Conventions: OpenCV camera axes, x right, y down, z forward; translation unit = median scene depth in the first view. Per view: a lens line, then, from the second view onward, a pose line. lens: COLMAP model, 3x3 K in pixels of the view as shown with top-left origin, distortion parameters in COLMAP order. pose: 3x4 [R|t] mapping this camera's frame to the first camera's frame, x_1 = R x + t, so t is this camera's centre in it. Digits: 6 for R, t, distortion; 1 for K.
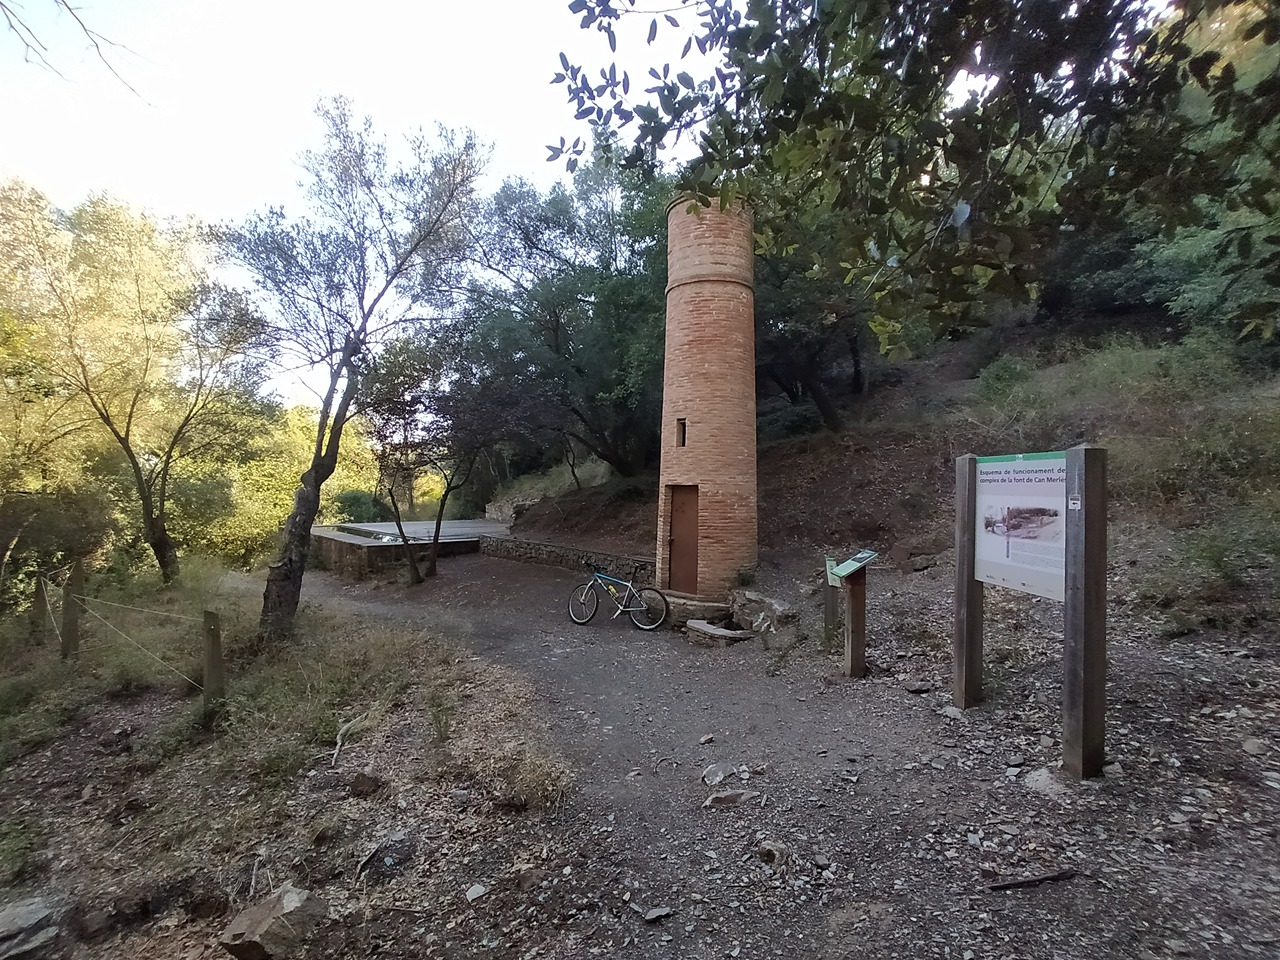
lens RADIAL K [[575.7, 0, 647.9], [0, 575.7, 478.8], [0, 0, 1]] dist [-0.015726, 0.005618]
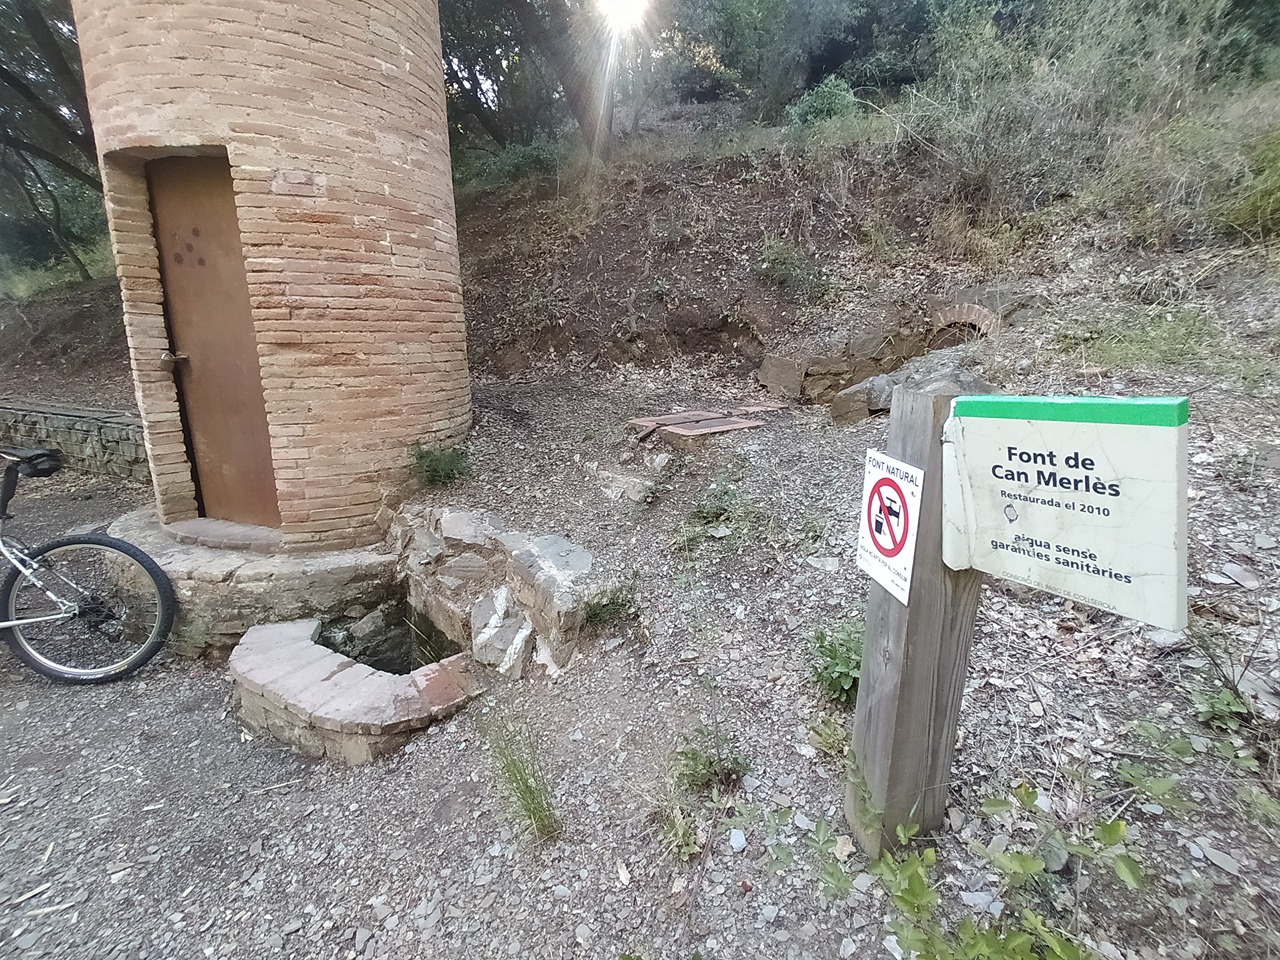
lens RADIAL K [[575.7, 0, 647.9], [0, 575.7, 478.8], [0, 0, 1]] dist [-0.015726, 0.005618]
pose [[0.885384, -0.120984, 0.448841, 0.121992], [-0.008071, 0.961392, 0.275063, 0.083686], [-0.464791, -0.247159, 0.850225, 0.635290]]
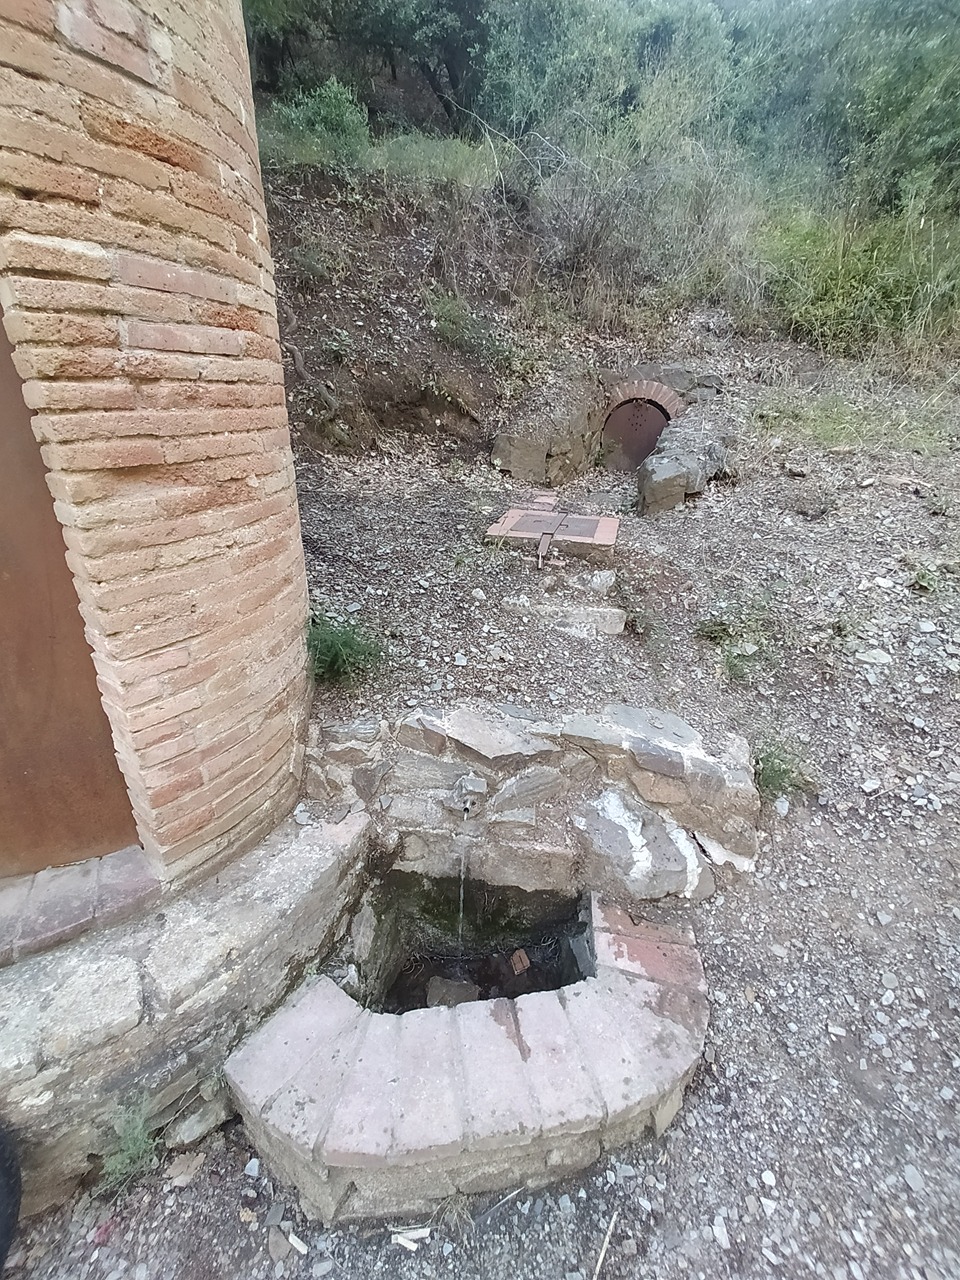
lens RADIAL K [[575.7, 0, 477.5], [0, 575.7, 644.7], [0, 0, 1]] dist [-0.015726, 0.005618]
pose [[0.407204, -0.367321, 0.836218, 0.015356], [-0.034398, 0.908746, 0.415930, 0.080036], [-0.912689, -0.198132, 0.357410, 0.856699]]
